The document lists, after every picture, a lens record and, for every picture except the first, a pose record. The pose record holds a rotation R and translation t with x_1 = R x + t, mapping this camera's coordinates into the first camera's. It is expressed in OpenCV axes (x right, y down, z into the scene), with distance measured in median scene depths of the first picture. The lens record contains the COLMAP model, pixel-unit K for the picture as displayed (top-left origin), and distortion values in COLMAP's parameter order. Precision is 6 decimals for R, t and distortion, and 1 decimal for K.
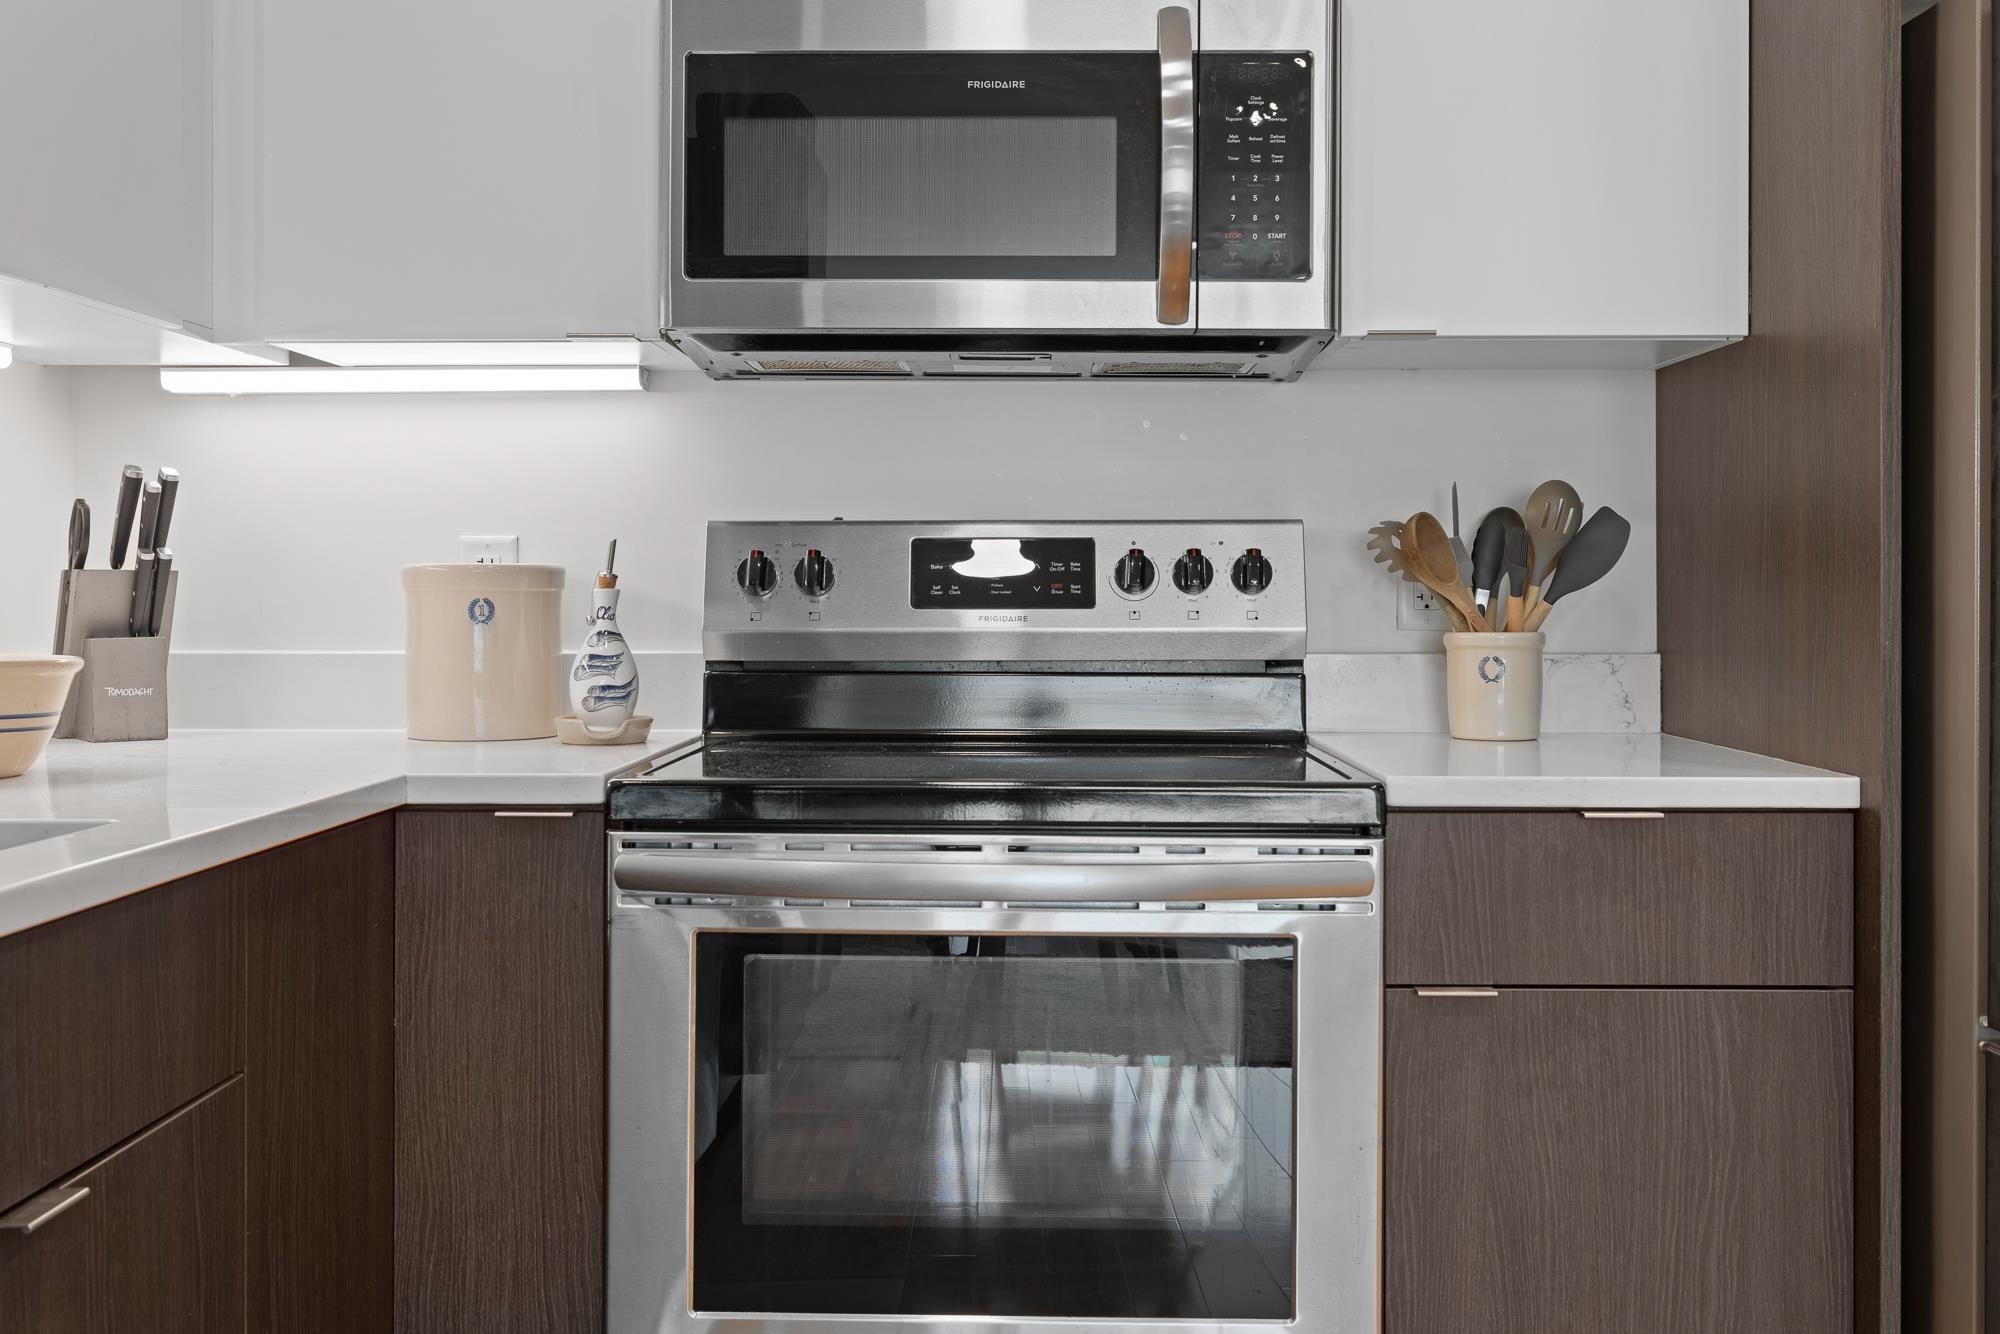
lens RADIAL K [[1995.8, 0, 986.0], [0, 1995.8, 591.7], [0, 0, 1]] dist [0.002733, 0.000000]
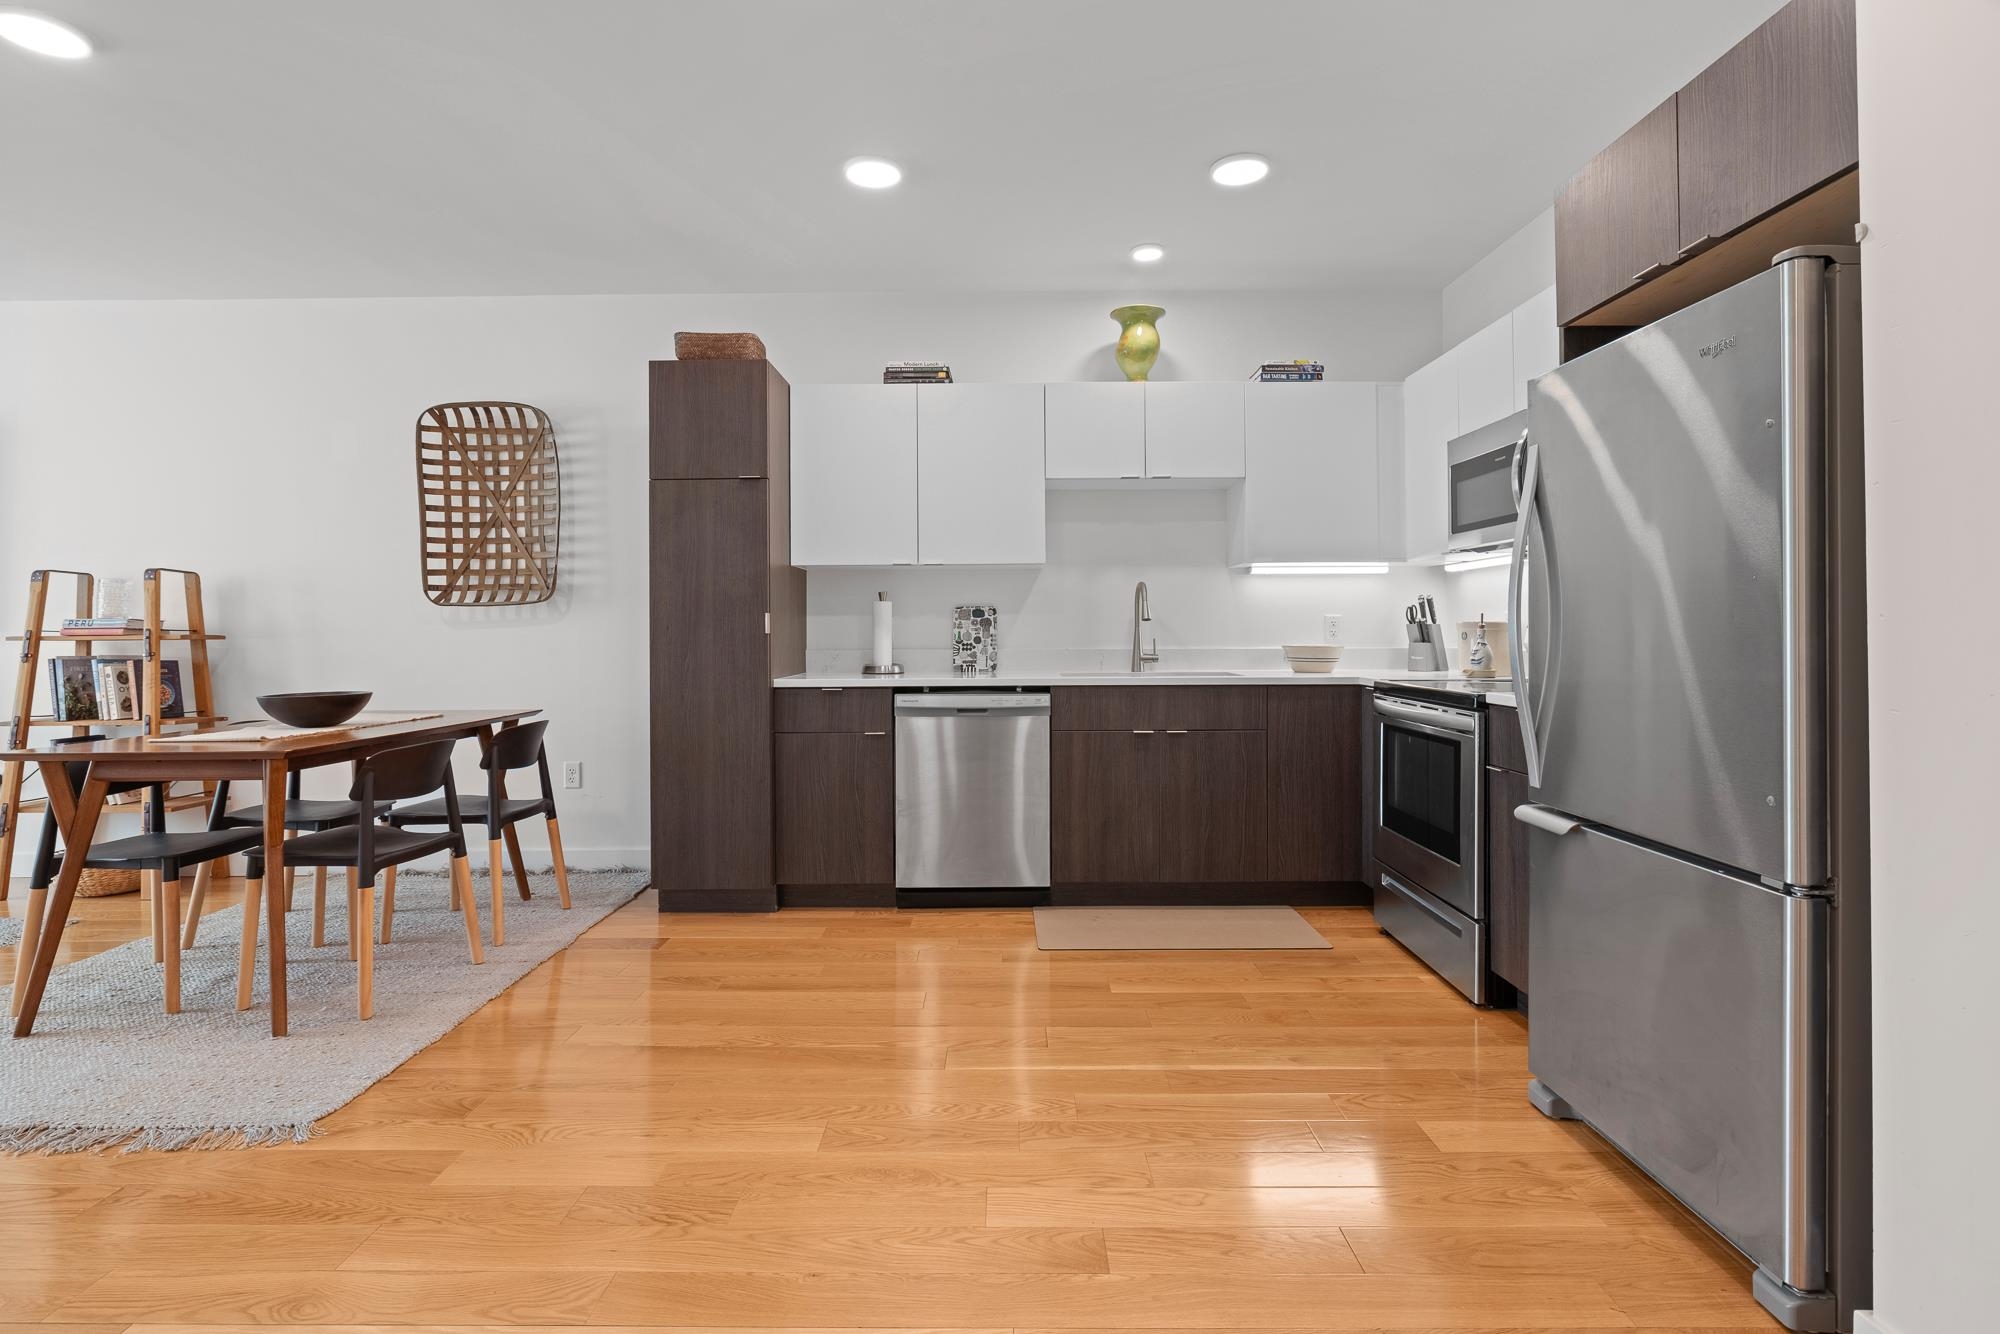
lens RADIAL K [[958.3, 0, 1006.5], [0, 958.3, 628.2], [0, 0, 1]] dist [-0.001059, -0.000112]
pose [[0.020828, -0.003577, -0.999777, 1.334966], [0.004709, 0.999983, -0.003480, -0.000397], [0.999772, -0.004636, 0.020845, 0.226510]]
